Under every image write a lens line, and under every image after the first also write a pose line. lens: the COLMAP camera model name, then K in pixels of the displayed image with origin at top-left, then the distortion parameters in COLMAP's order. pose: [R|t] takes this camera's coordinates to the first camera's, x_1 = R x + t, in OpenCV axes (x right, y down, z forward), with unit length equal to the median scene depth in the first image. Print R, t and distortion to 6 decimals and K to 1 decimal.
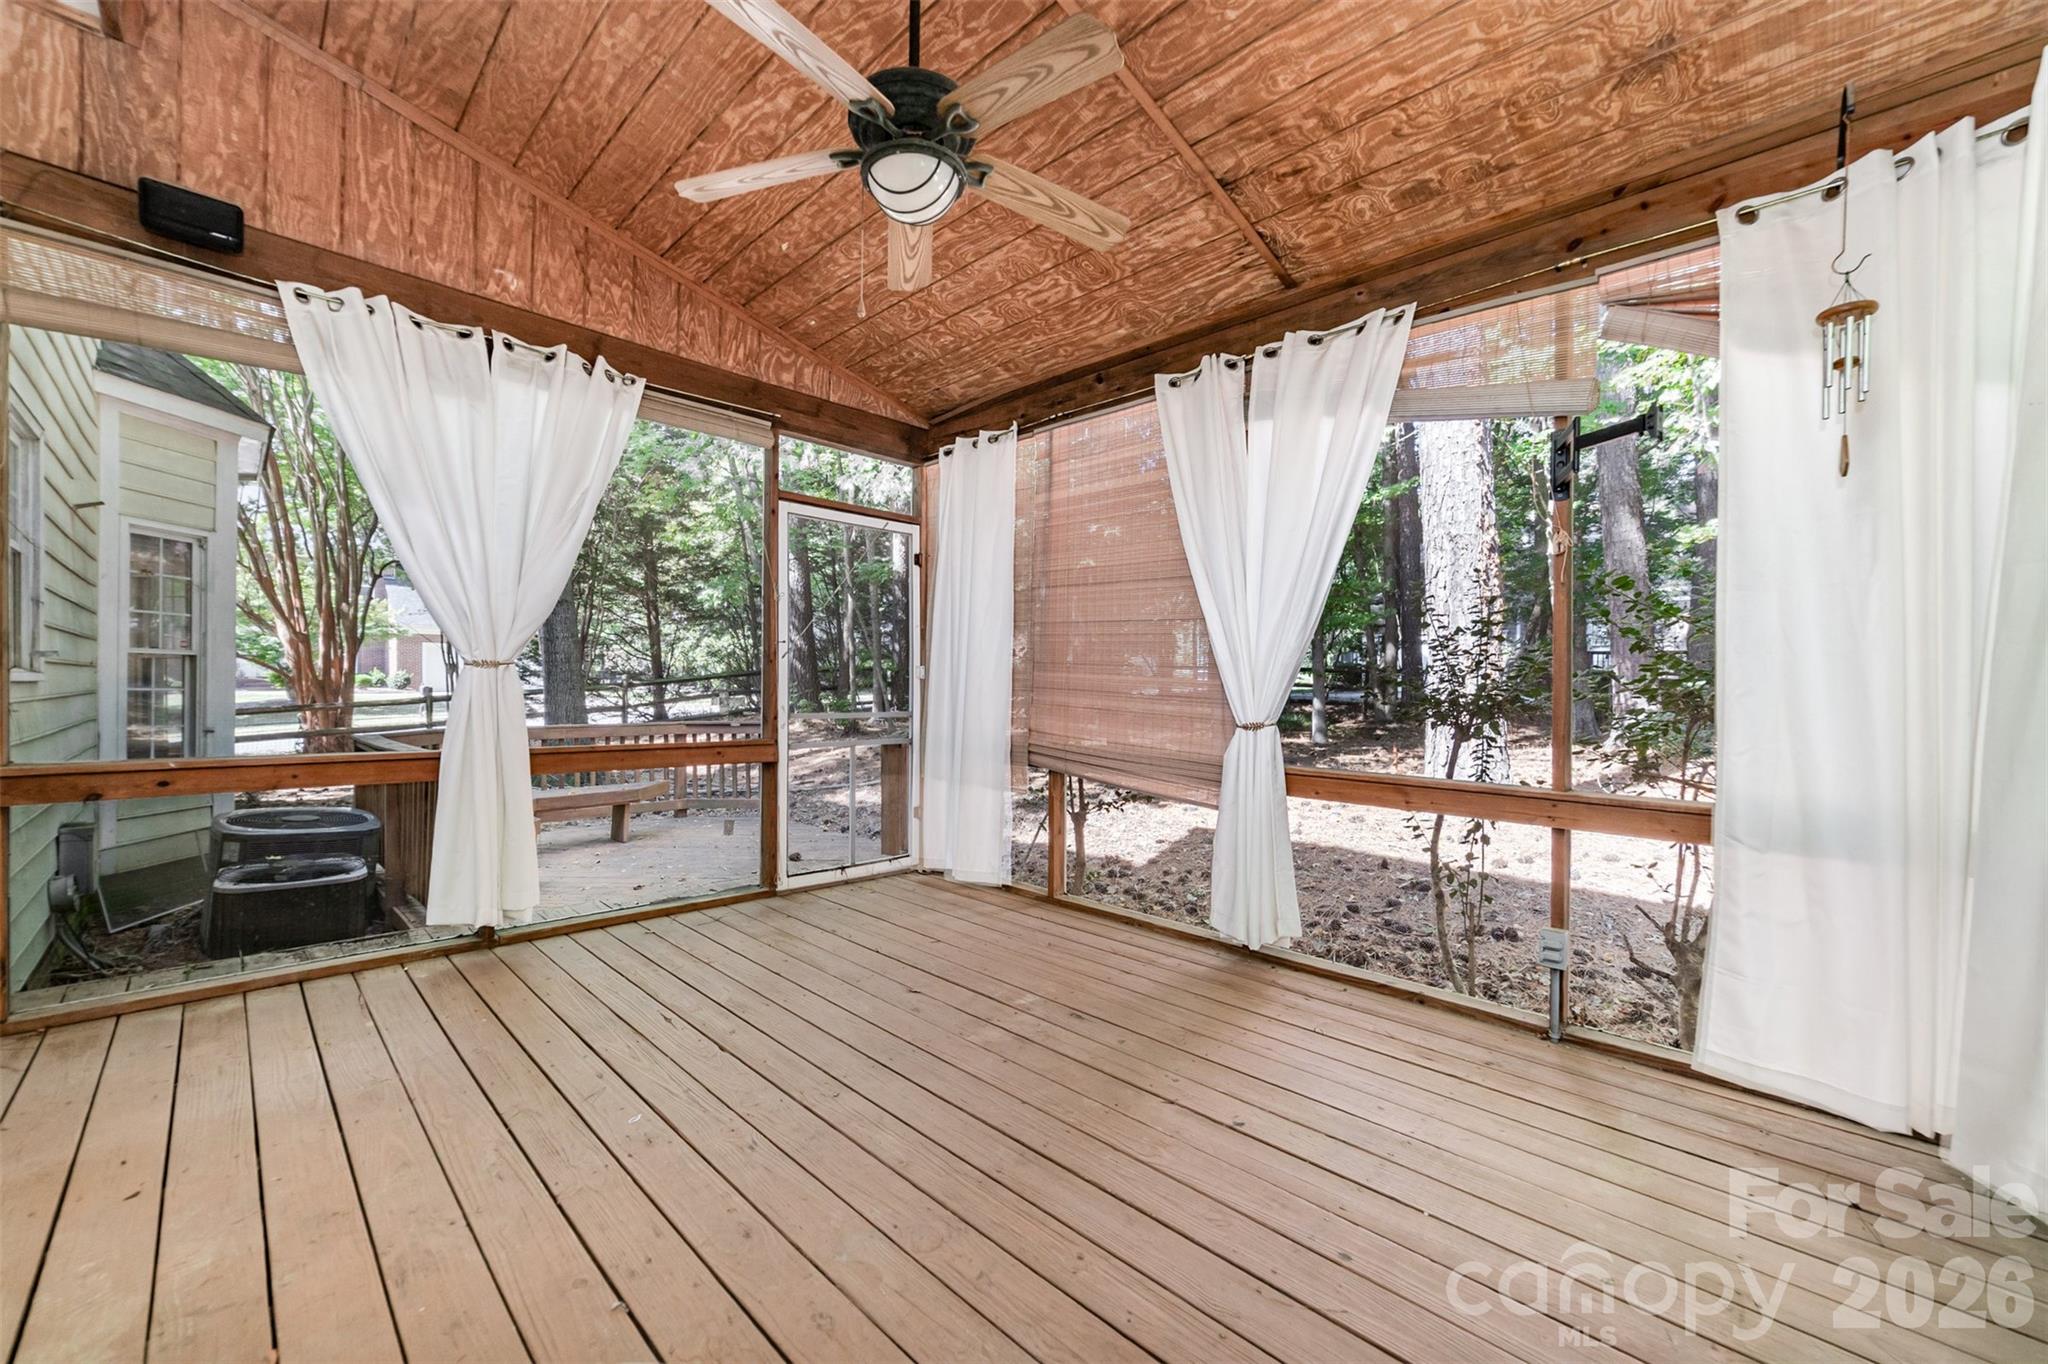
lens RADIAL K [[799.1, 0, 1025.1], [0, 799.1, 690.0], [0, 0, 1]] dist [-0.012787, 0.000030]
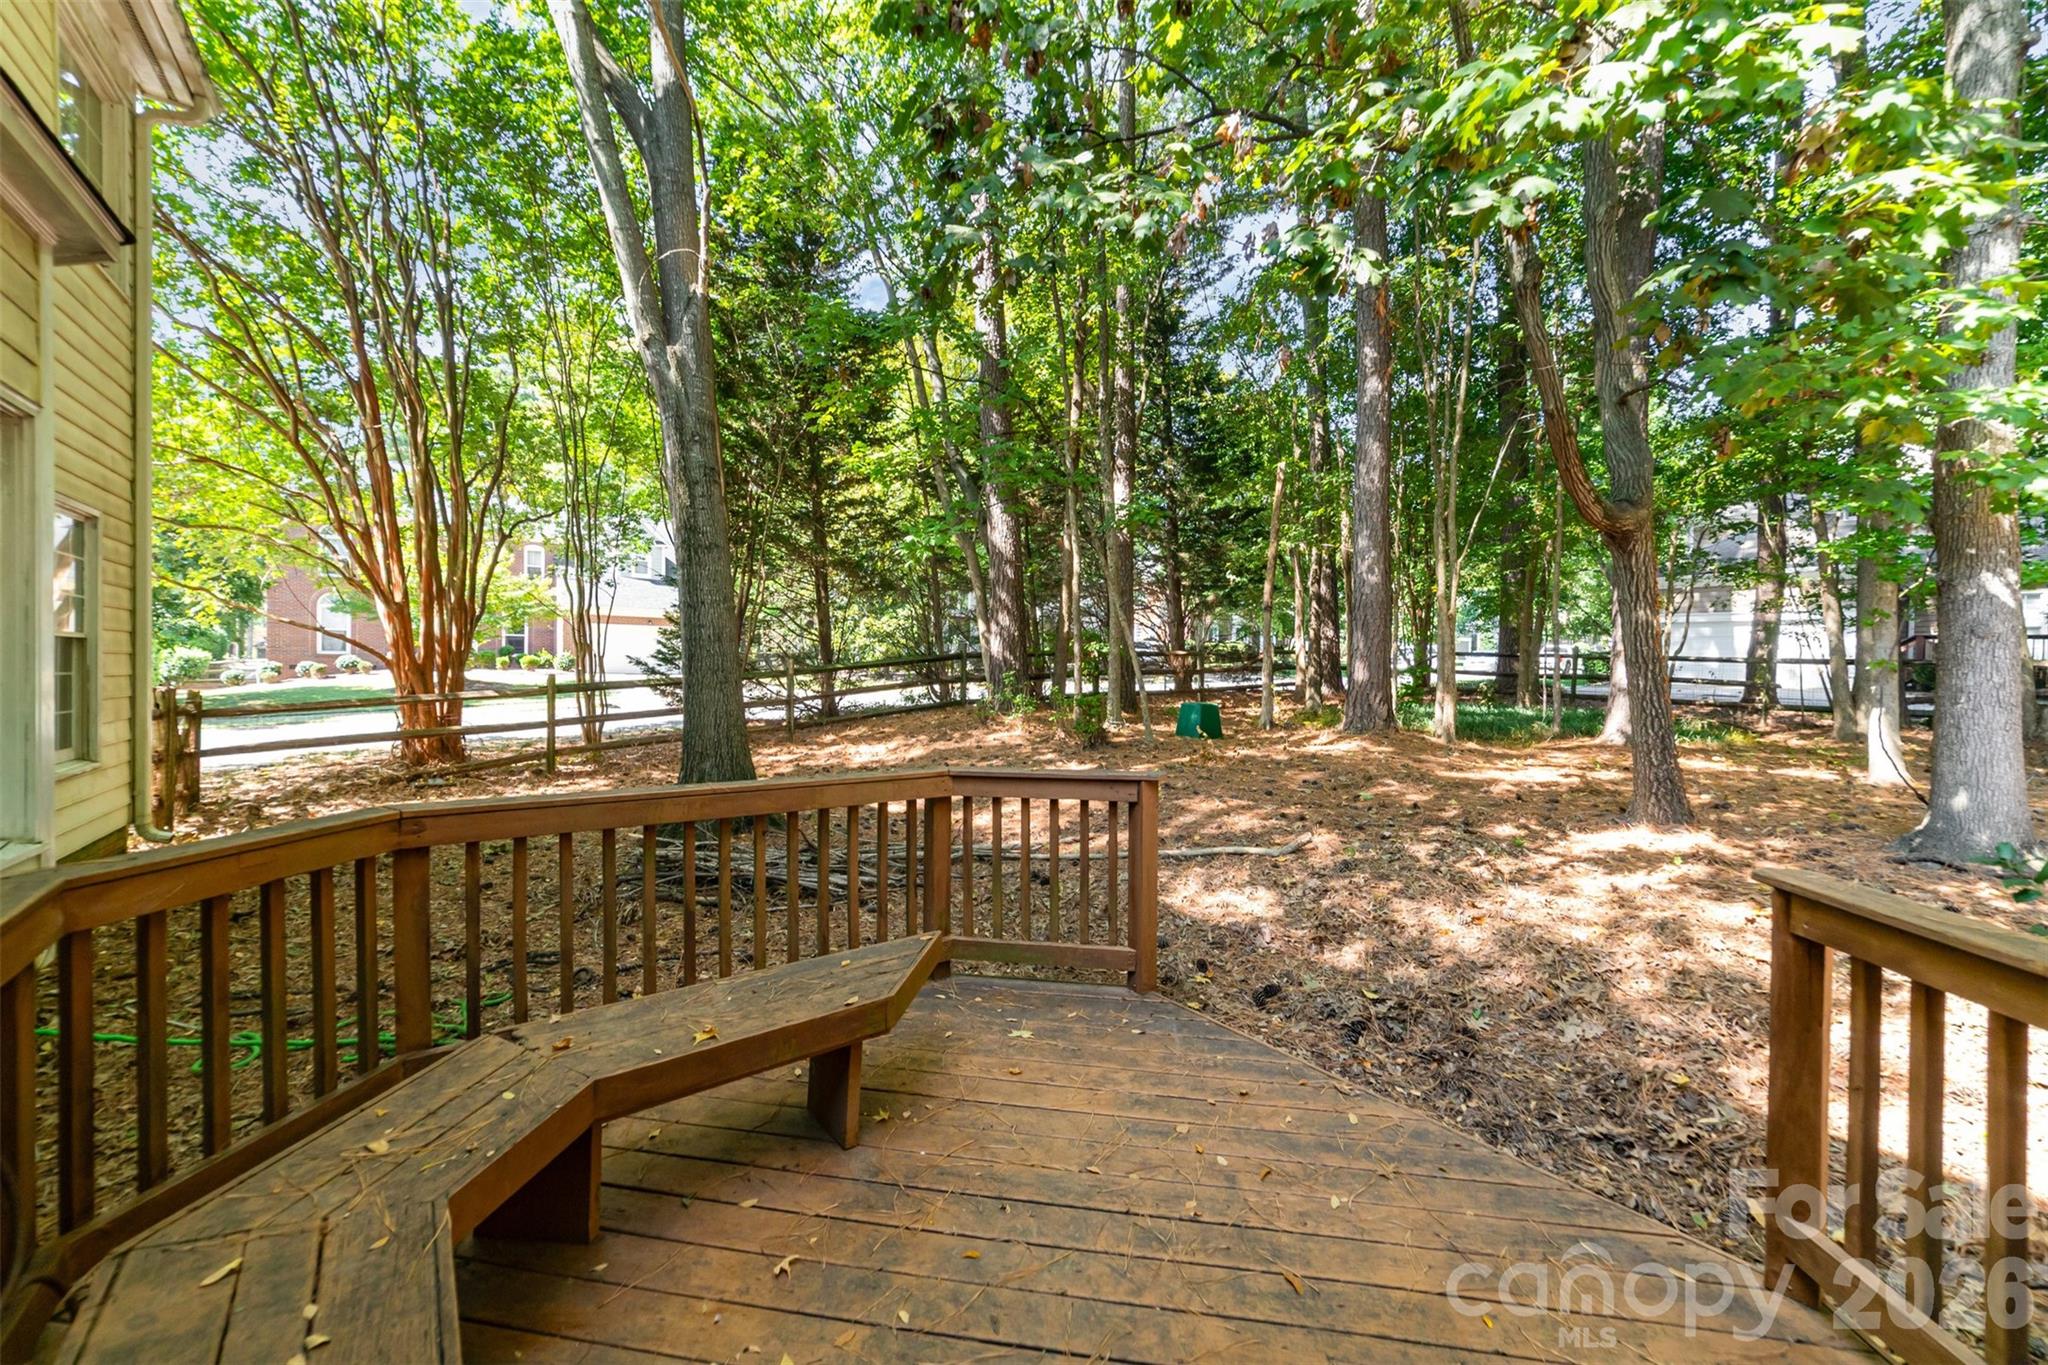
lens RADIAL K [[739.2, 0, 1032.4], [0, 739.2, 668.1], [0, 0, 1]] dist [-0.000239, -0.000004]
pose [[0.991462, 0.005532, -0.130279, -0.154647], [-0.005941, 0.999979, -0.002746, -0.009472], [0.130261, 0.003497, 0.991474, 0.277894]]
